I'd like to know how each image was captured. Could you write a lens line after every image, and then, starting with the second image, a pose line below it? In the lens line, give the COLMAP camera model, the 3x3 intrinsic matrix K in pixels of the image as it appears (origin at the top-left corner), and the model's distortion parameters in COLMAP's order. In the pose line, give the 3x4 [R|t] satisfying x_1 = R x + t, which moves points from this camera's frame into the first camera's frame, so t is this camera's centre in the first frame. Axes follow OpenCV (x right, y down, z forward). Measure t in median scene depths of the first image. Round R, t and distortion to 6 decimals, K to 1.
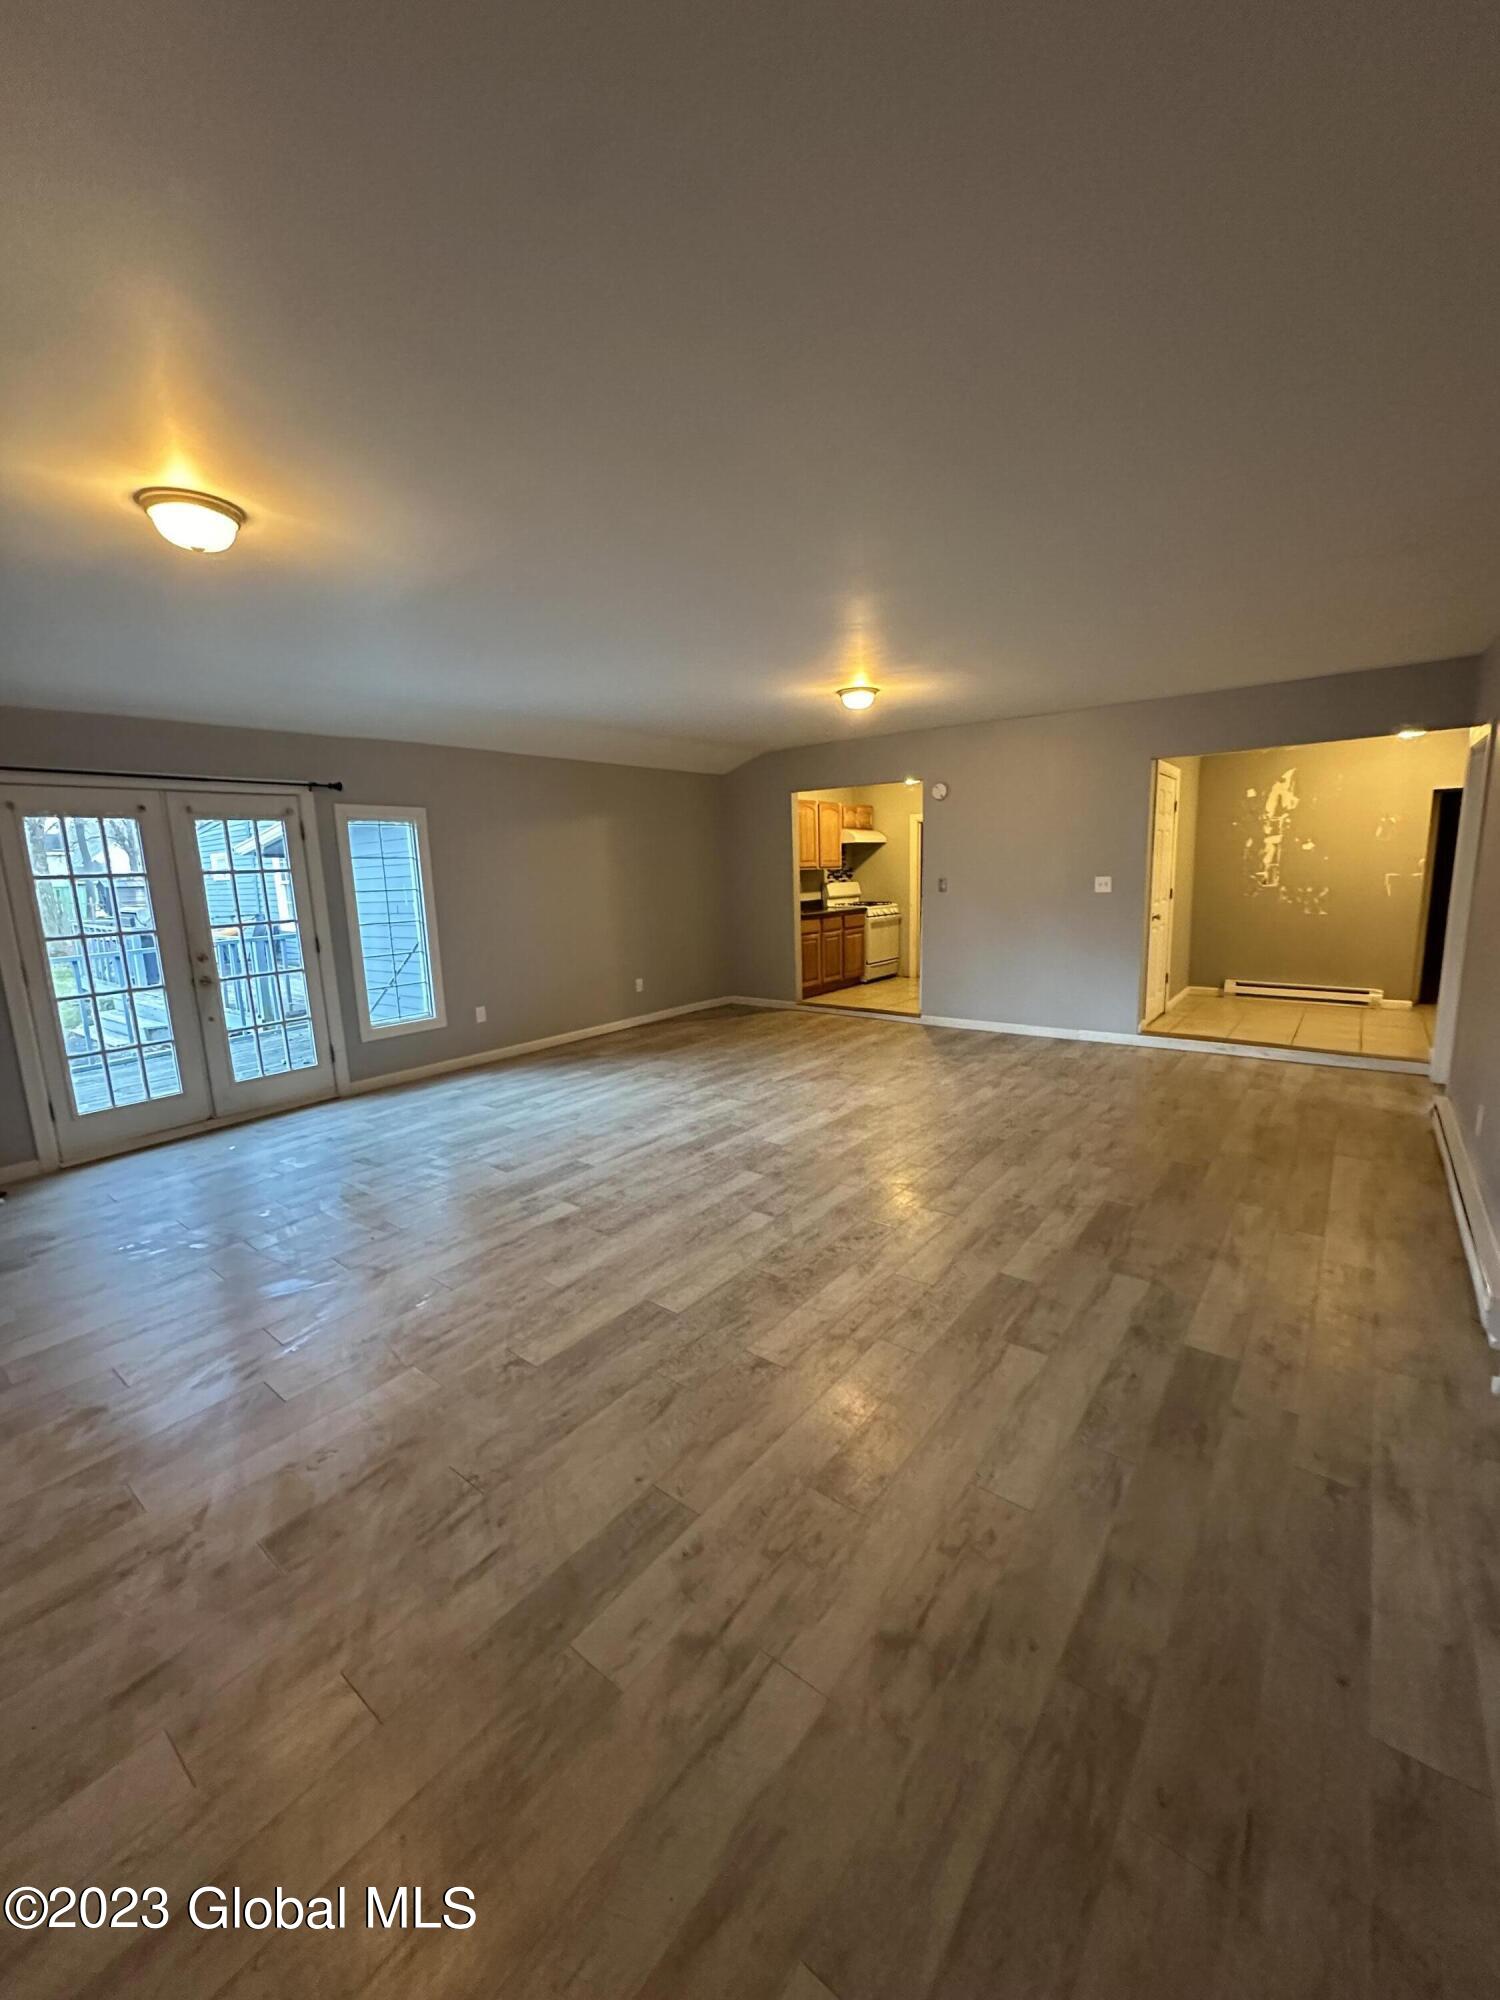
lens RADIAL K [[799.5, 0, 751.6], [0, 799.5, 1001.2], [0, 0, 1]] dist [-0.003903, -0.000076]
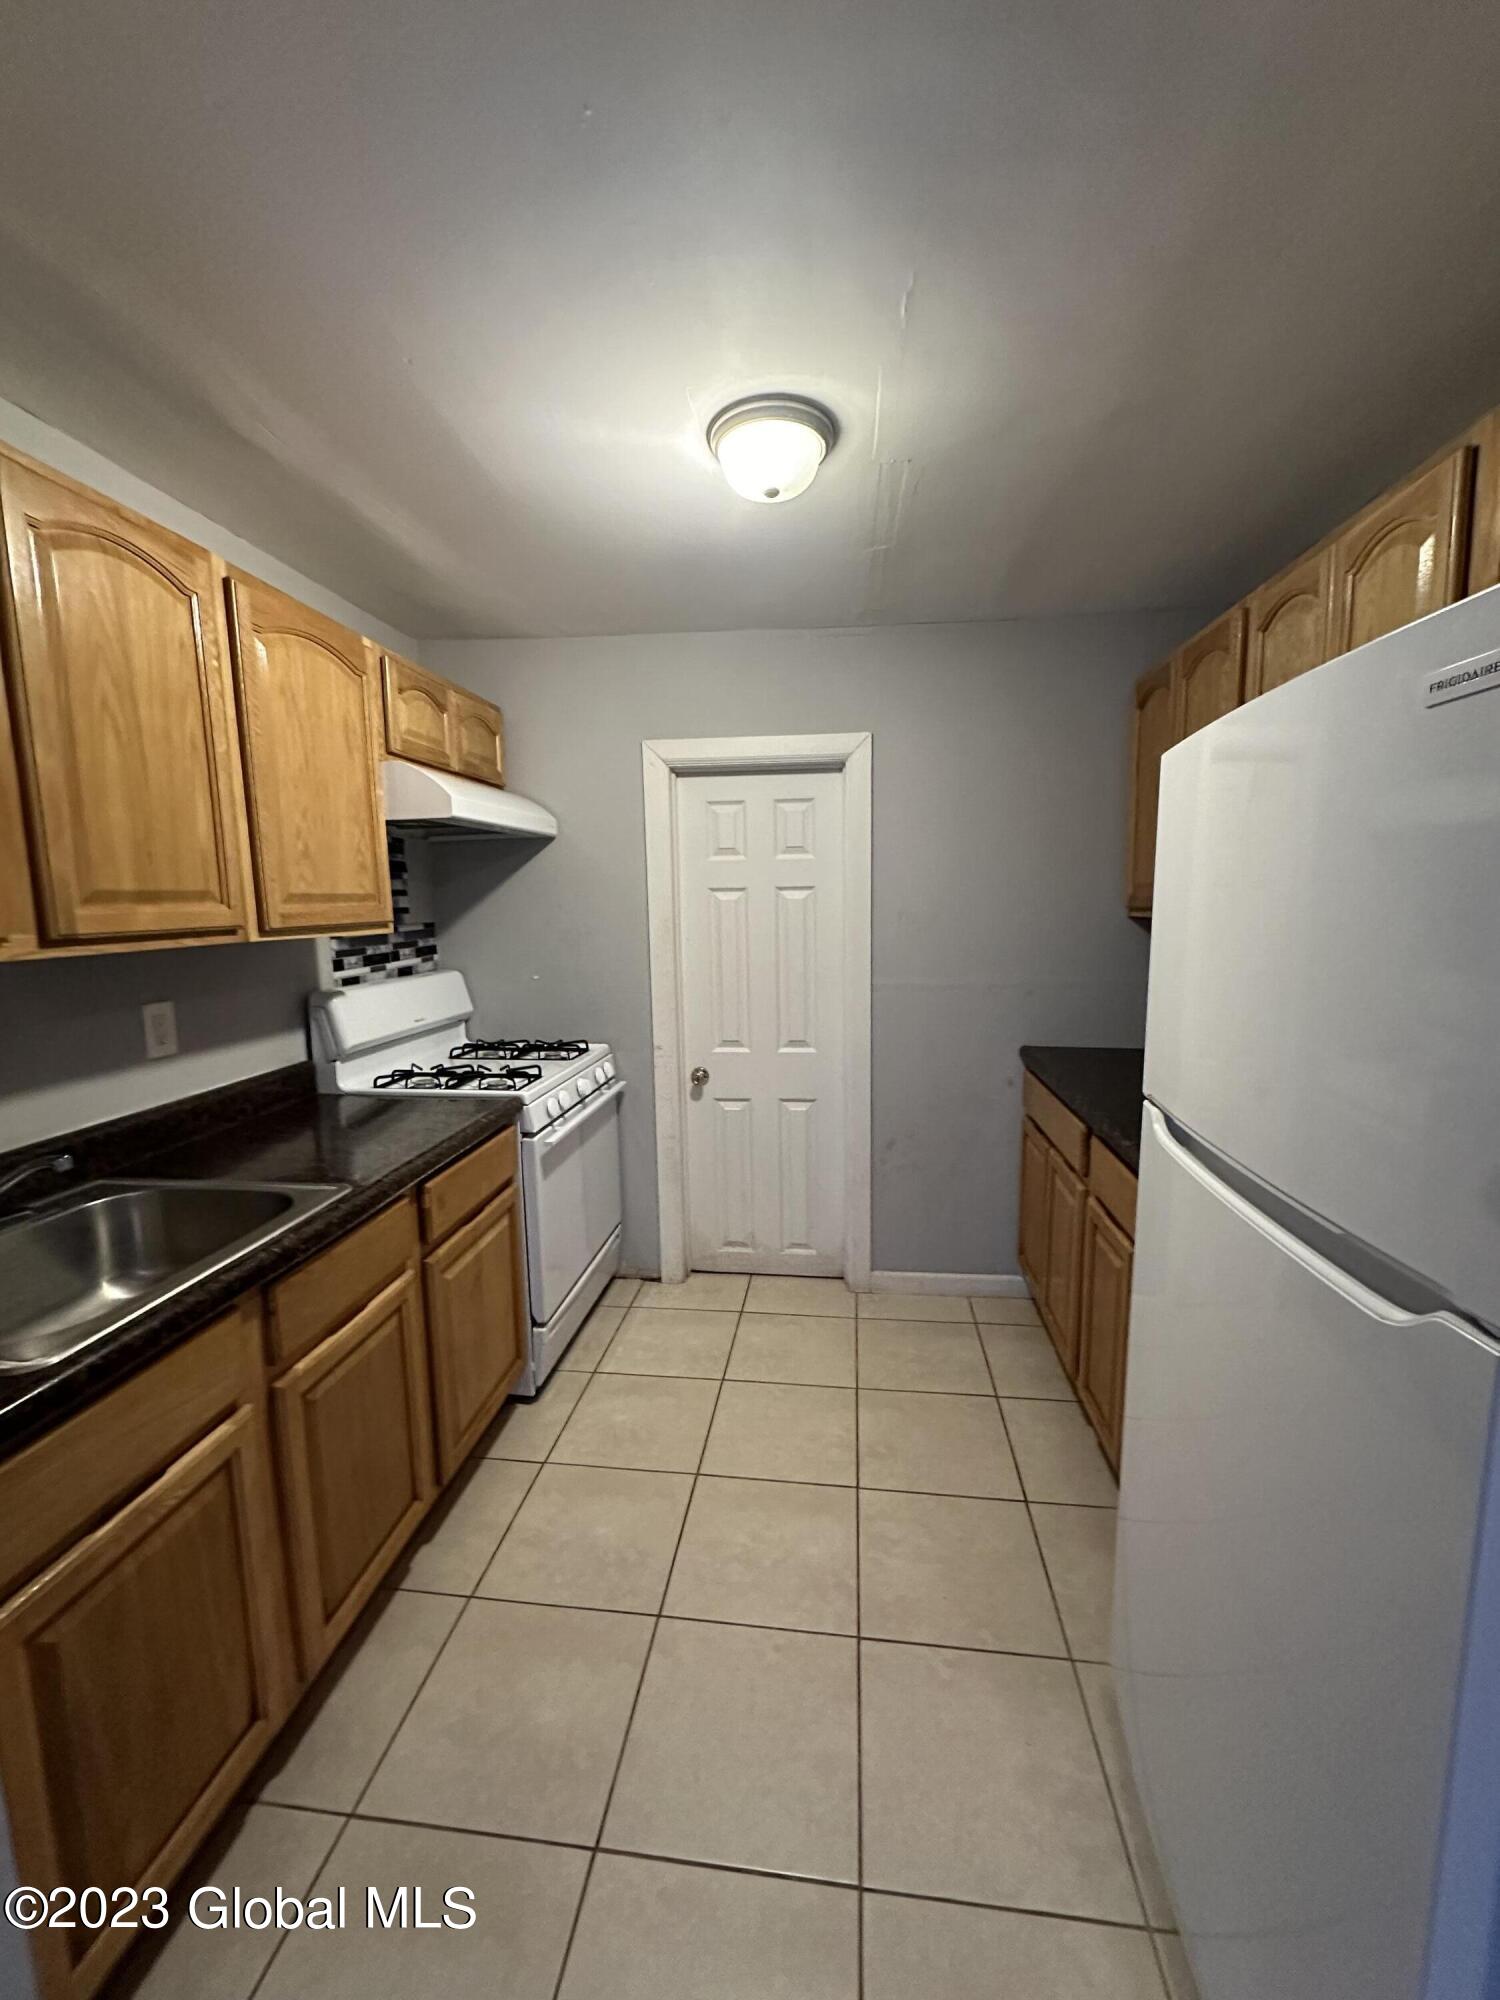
lens RADIAL K [[799.5, 0, 741.7], [0, 799.5, 997.5], [0, 0, 1]] dist [-0.003903, -0.000076]
pose [[0.869596, -0.054983, 0.490693, 0.084281], [0.081063, 0.996194, -0.032033, -0.128895], [-0.487064, 0.067633, 0.870743, 0.738139]]
